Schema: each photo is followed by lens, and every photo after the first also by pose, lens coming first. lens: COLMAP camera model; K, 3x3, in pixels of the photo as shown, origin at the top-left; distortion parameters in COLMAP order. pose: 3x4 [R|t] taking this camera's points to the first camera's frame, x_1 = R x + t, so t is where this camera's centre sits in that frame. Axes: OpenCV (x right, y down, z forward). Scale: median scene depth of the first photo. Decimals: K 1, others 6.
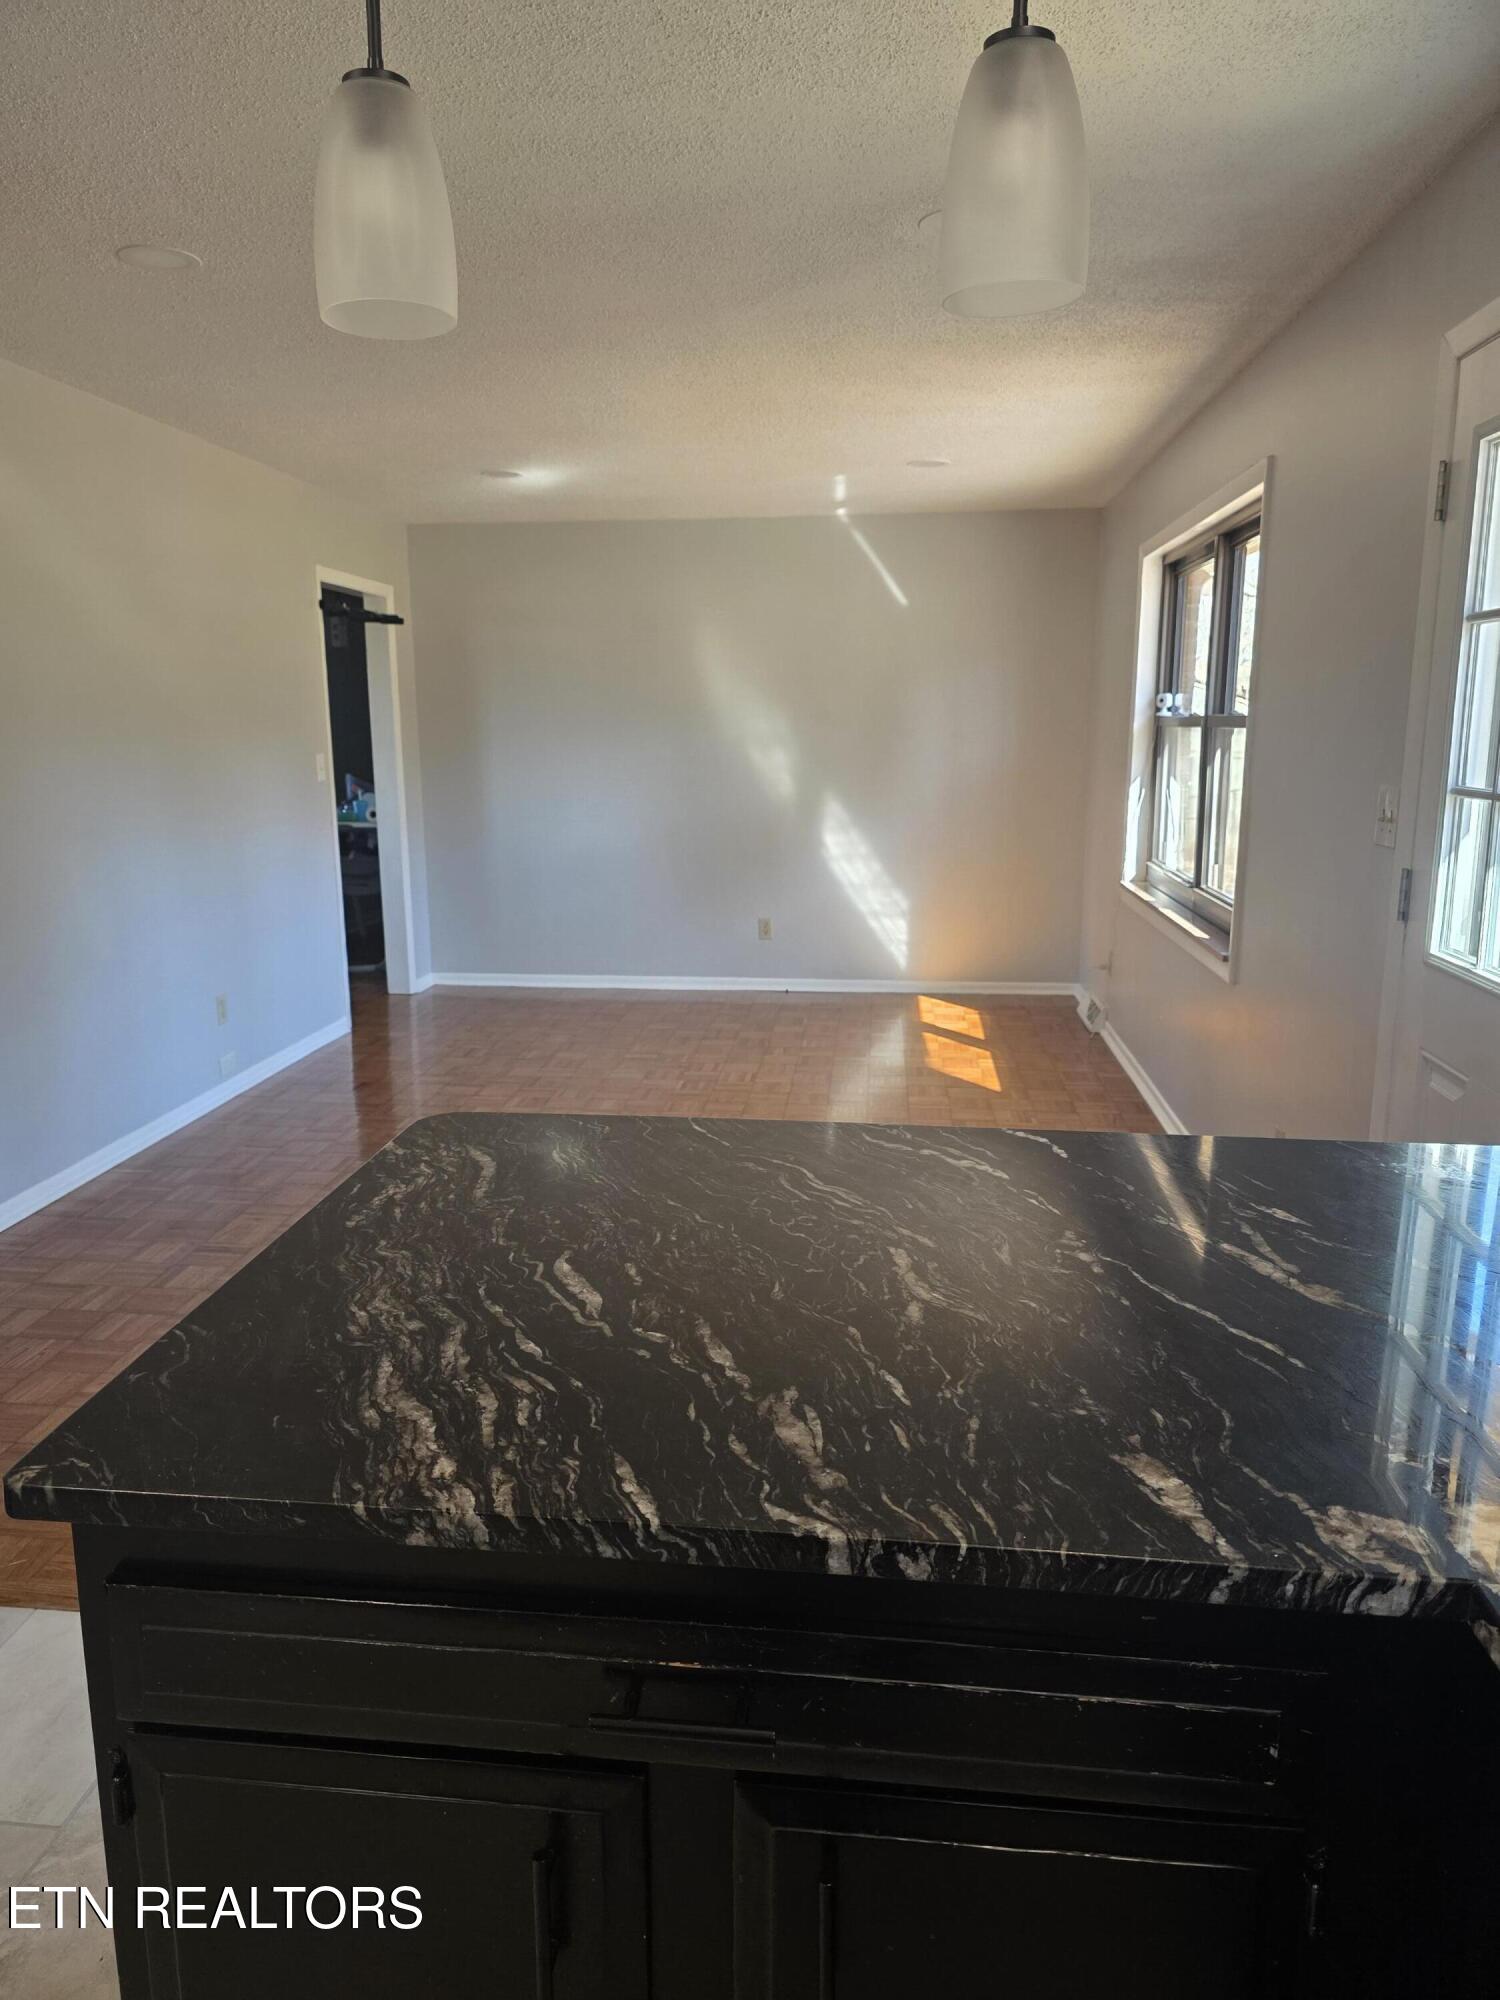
lens RADIAL K [[1343.4, 0, 722.5], [0, 1343.4, 1005.4], [0, 0, 1]] dist [0.064270, -0.059830]
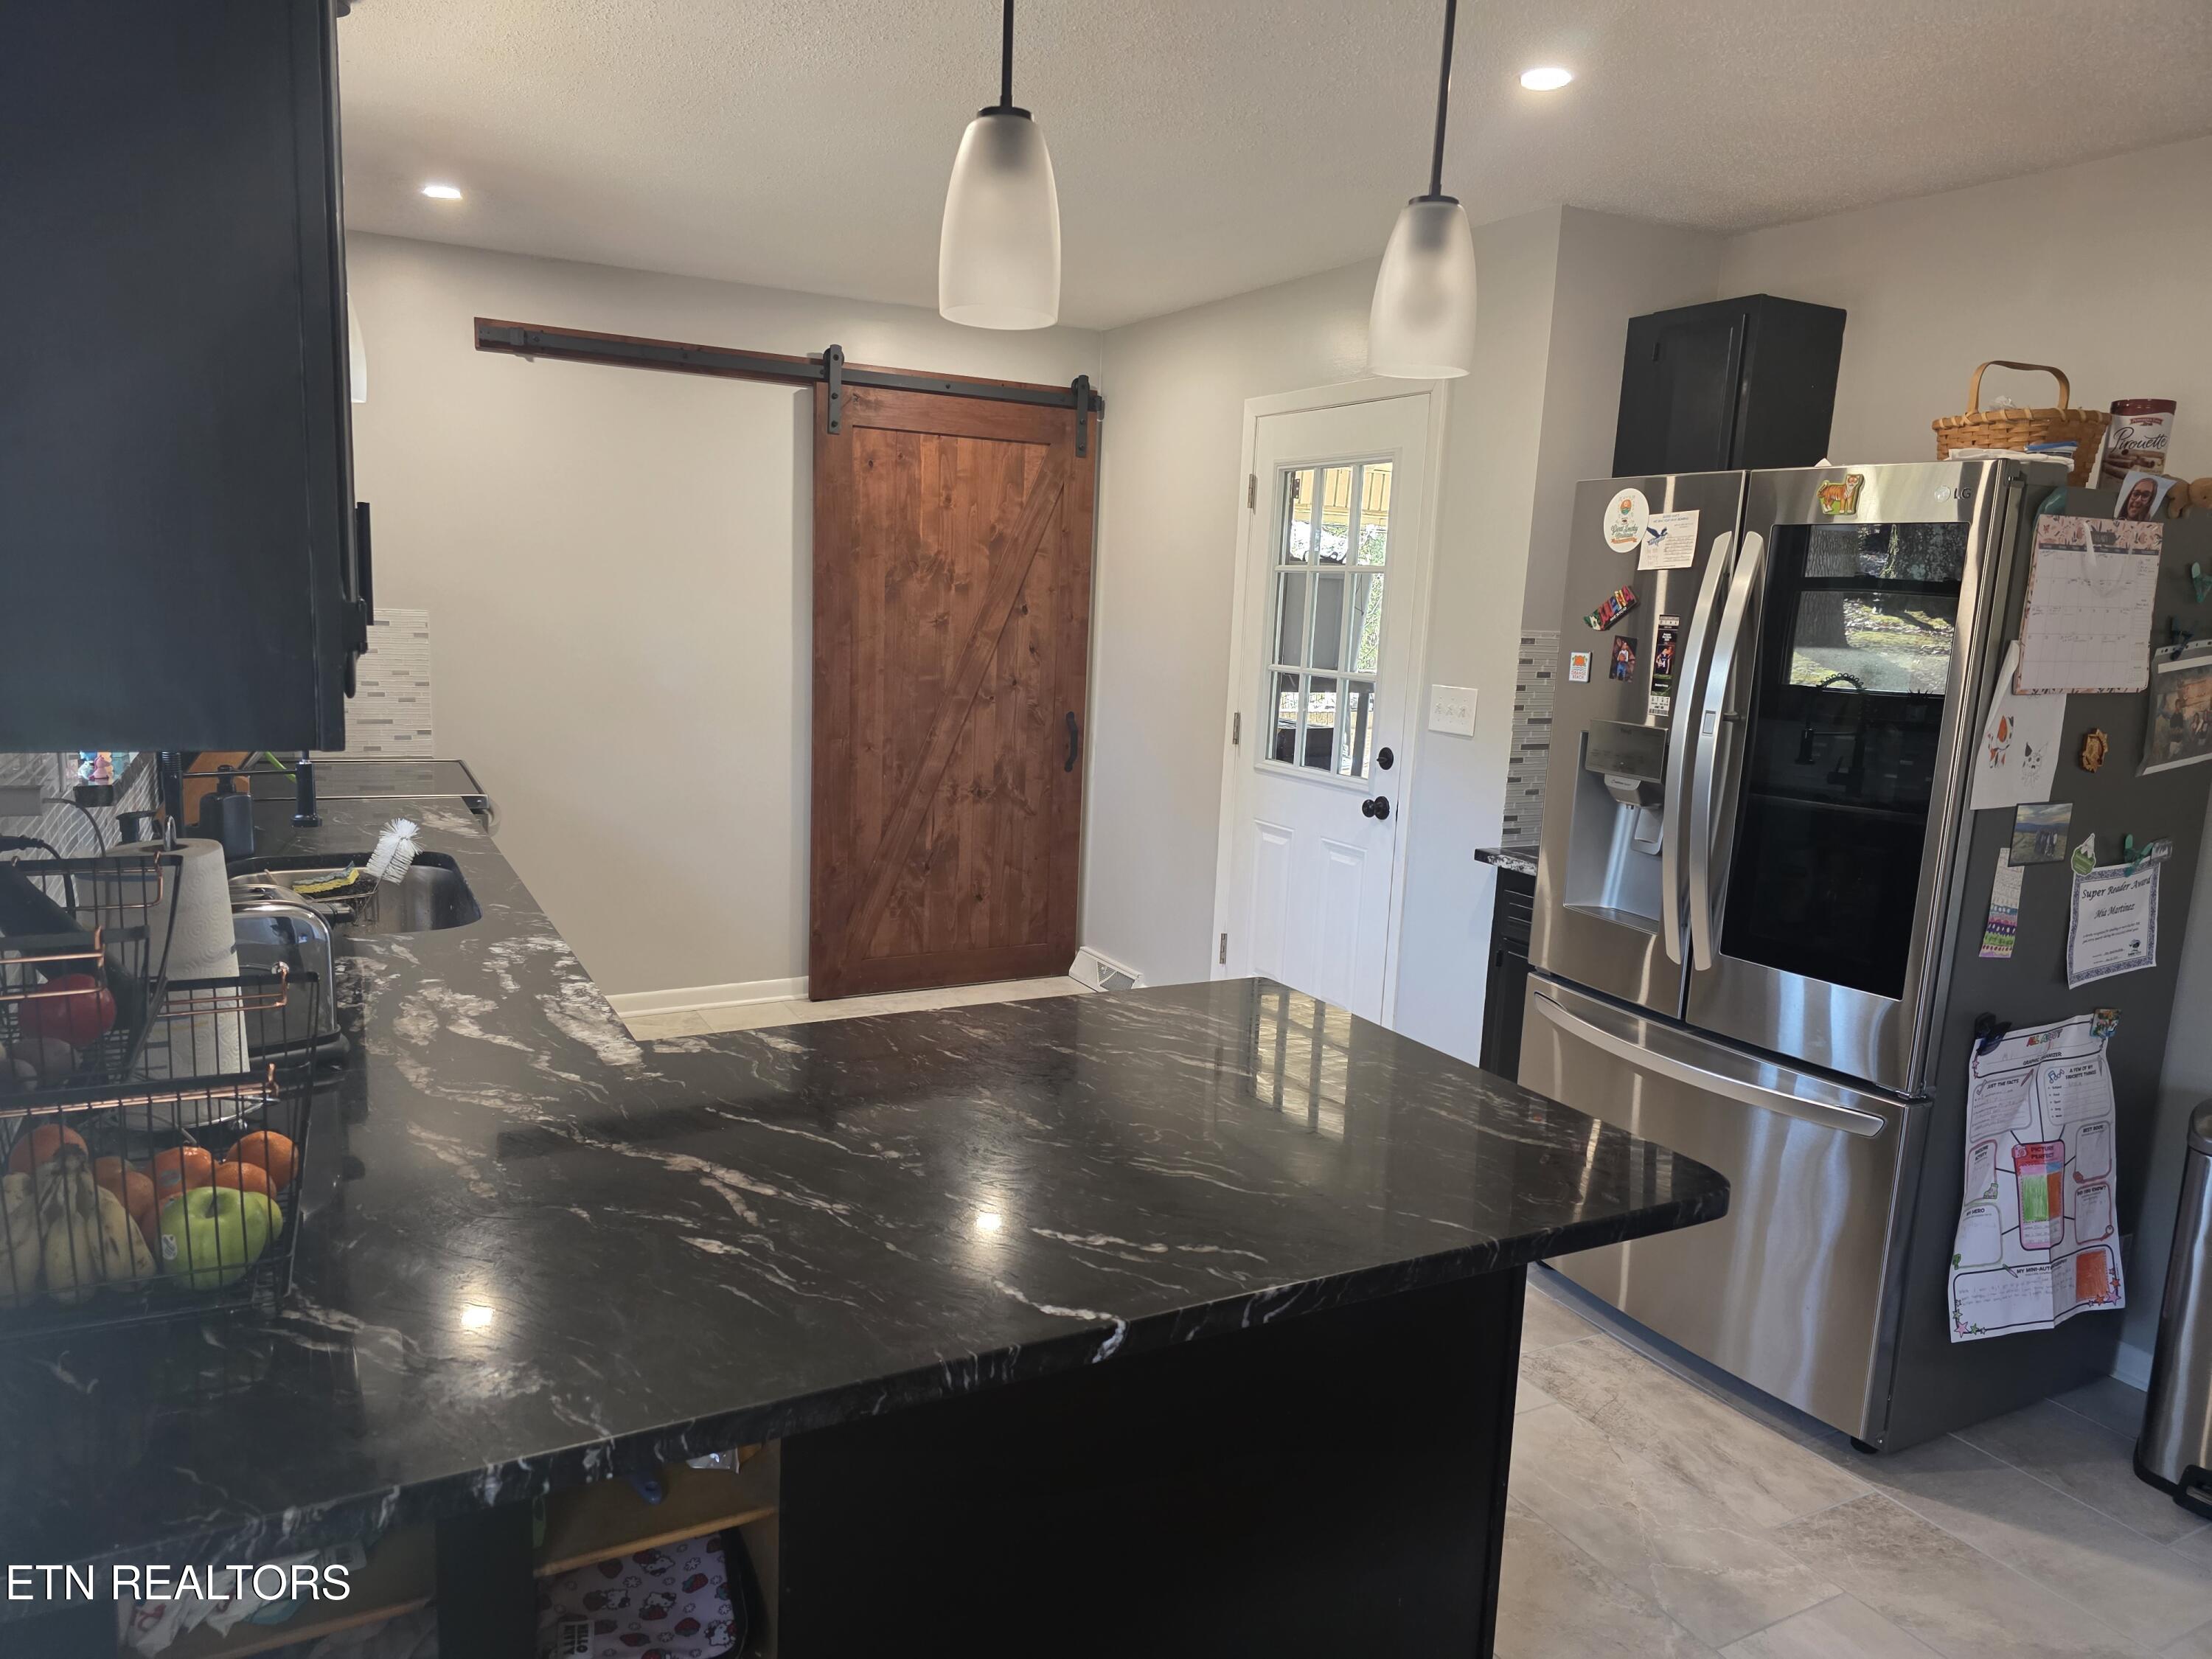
lens RADIAL K [[1485.8, 0, 1103.8], [0, 1485.8, 831.9], [0, 0, 1]] dist [0.064270, -0.059830]
pose [[-0.816435, 0.059622, -0.574352, 0.208971], [-0.158396, 0.933378, 0.322050, -0.120584], [0.555288, 0.353908, -0.752598, 0.497498]]
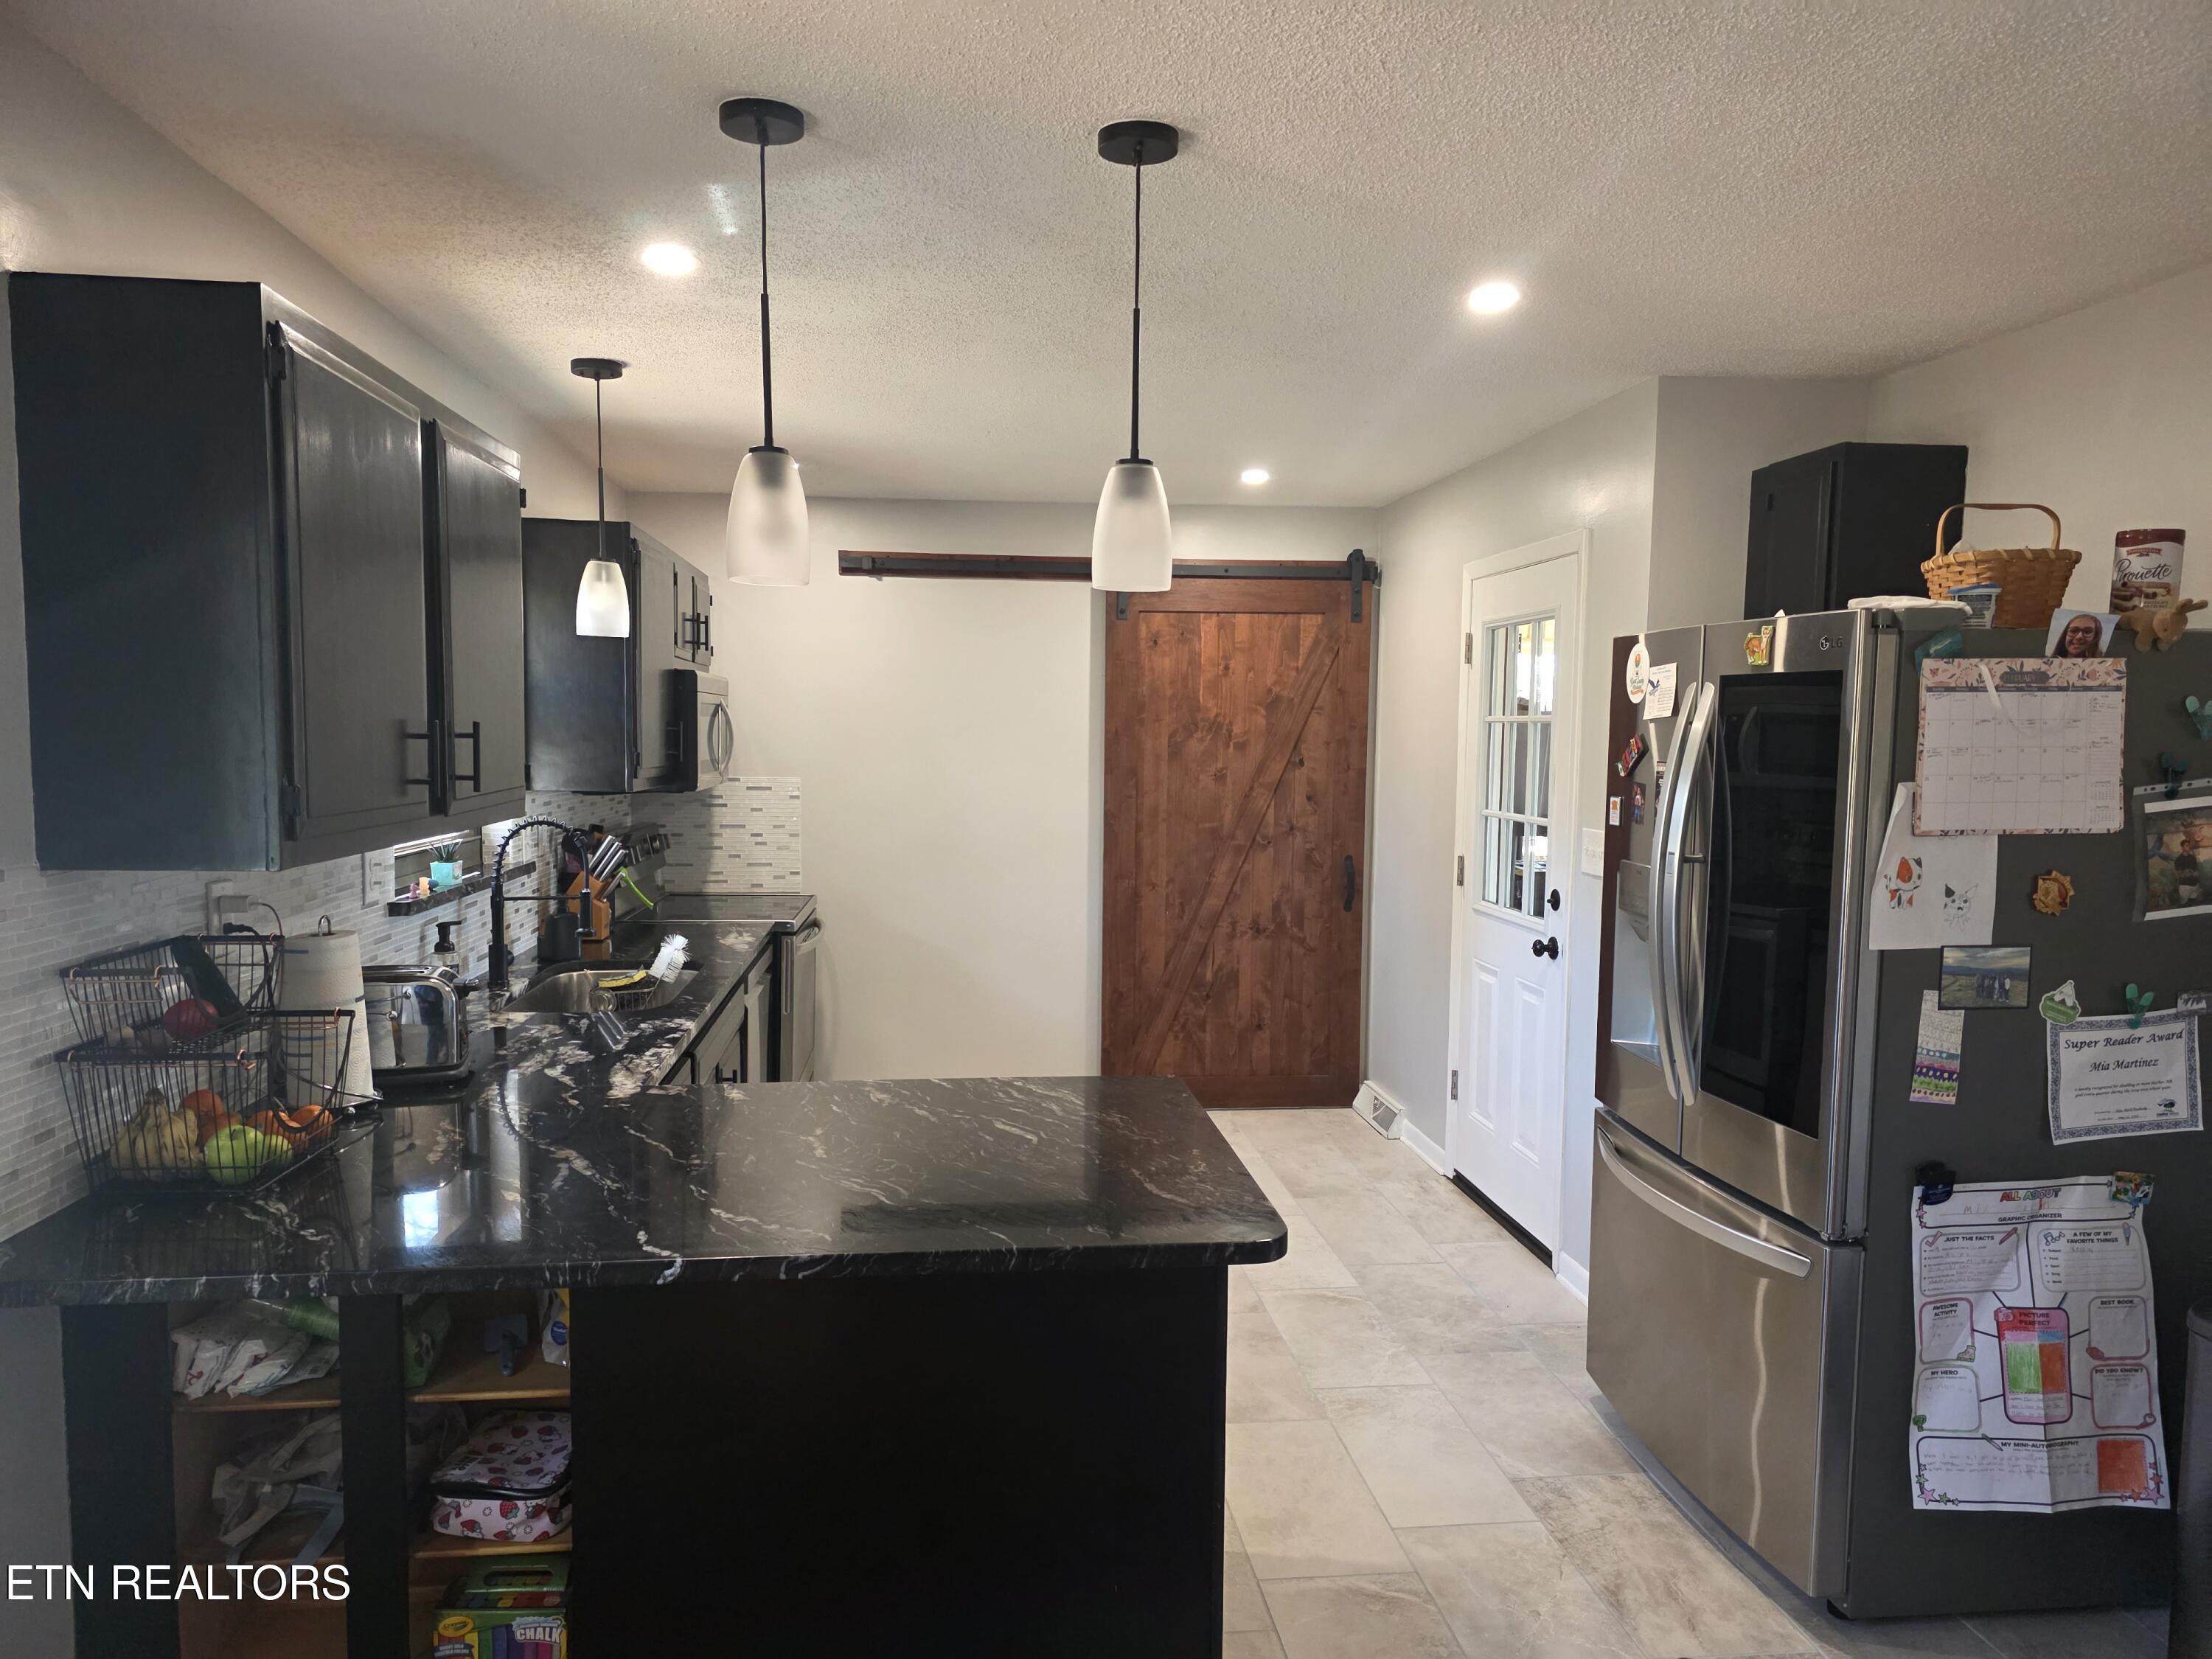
lens RADIAL K [[1485.8, 0, 1102.7], [0, 1485.8, 841.1], [0, 0, 1]] dist [0.064270, -0.059830]
pose [[-0.972591, 0.010007, -0.232306, 0.055516], [-0.055893, 0.959719, 0.275346, -0.169829], [0.225704, 0.280783, -0.932855, 0.675281]]
